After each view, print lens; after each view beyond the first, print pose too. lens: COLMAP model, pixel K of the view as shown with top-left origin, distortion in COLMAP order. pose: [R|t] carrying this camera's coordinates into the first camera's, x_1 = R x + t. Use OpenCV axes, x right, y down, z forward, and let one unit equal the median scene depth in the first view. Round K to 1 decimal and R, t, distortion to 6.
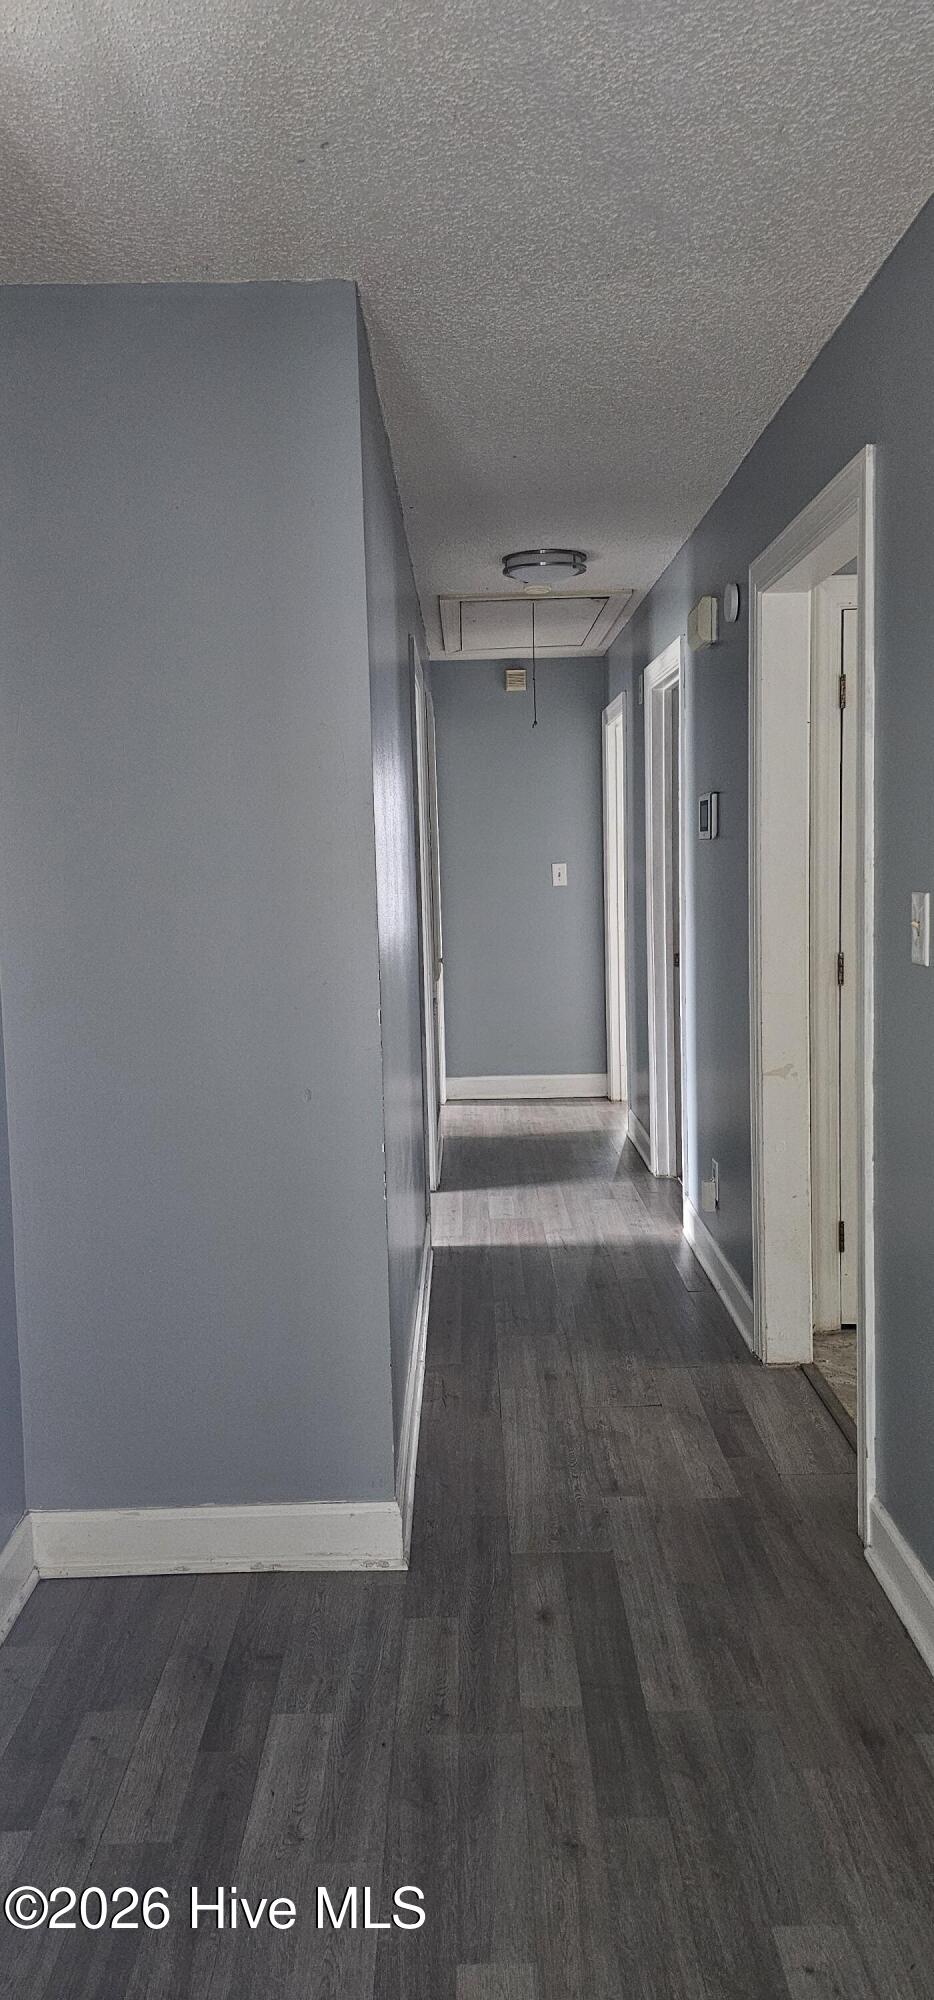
lens RADIAL K [[1280.3, 0, 466.4], [0, 1280.3, 1000.9], [0, 0, 1]] dist [0.002691, -0.000440]
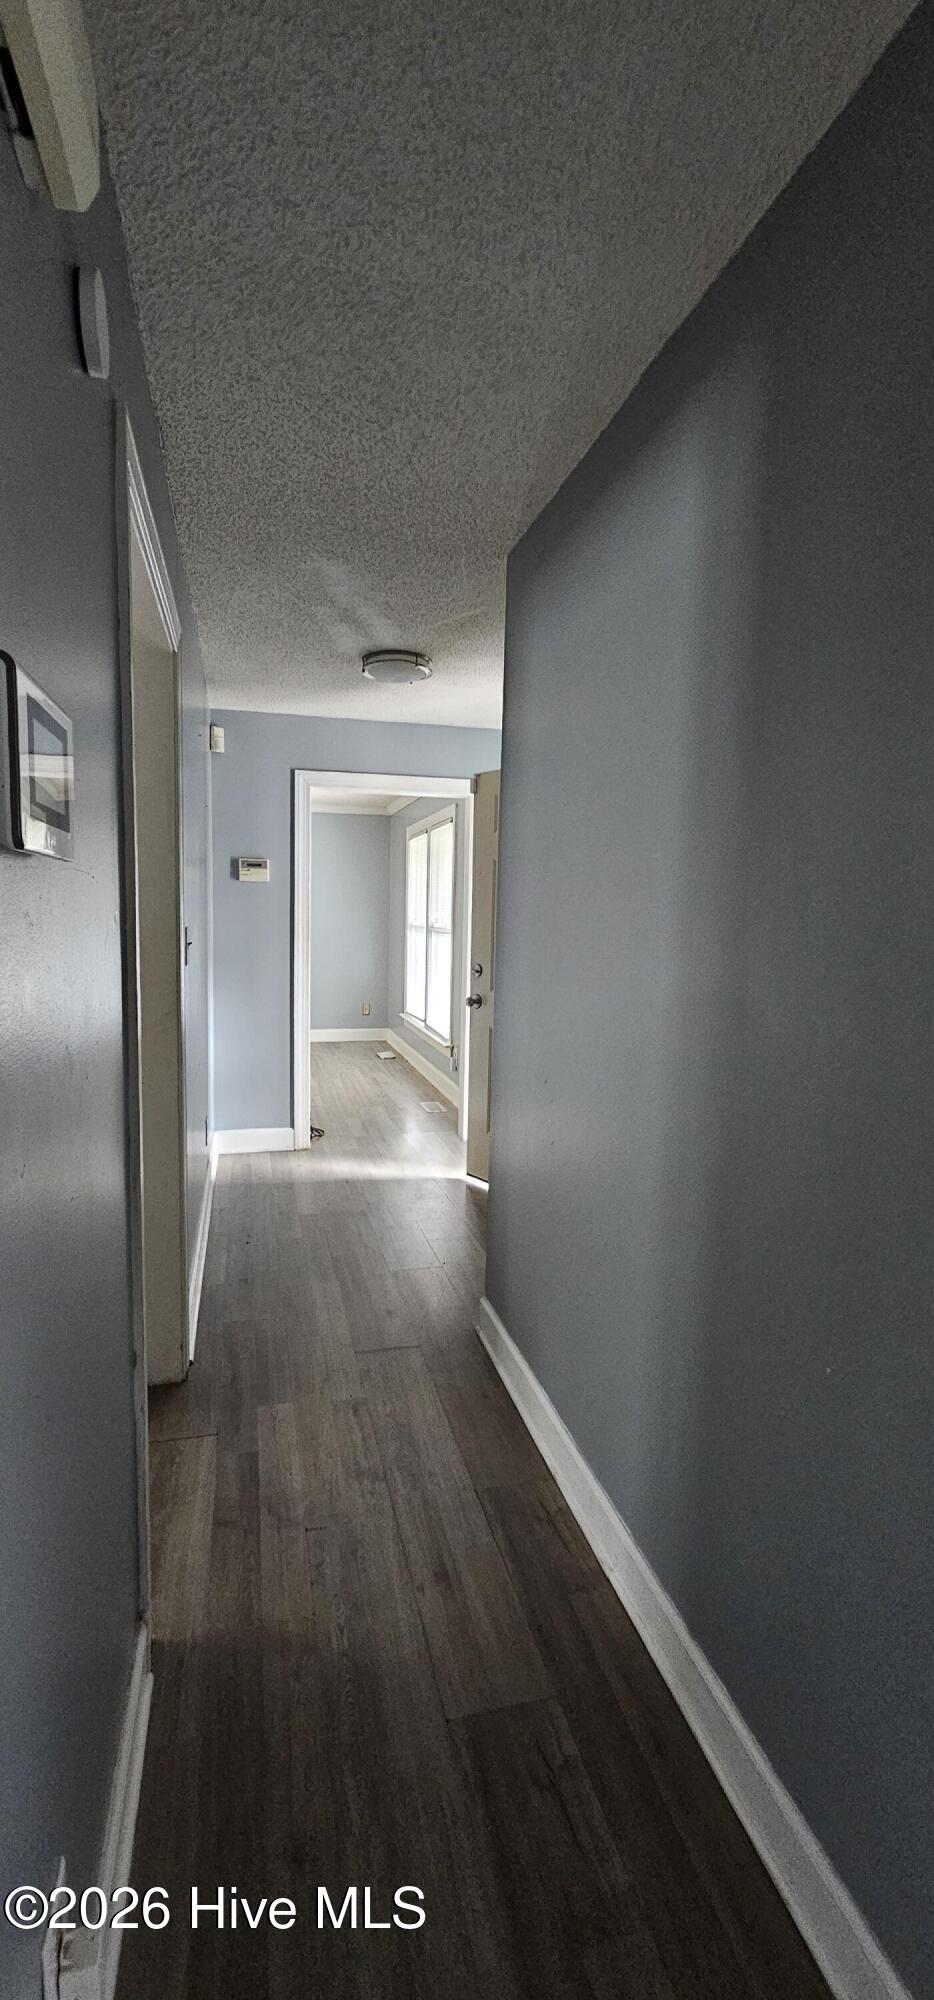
lens RADIAL K [[831.2, 0, 461.2], [0, 831.2, 993.8], [0, 0, 1]] dist [0.001965, 0.000122]
pose [[-0.967046, 0.030675, -0.252748, 0.194007], [-0.026103, 0.975539, 0.218270, -0.187916], [0.253261, 0.217674, -0.942590, 1.580737]]
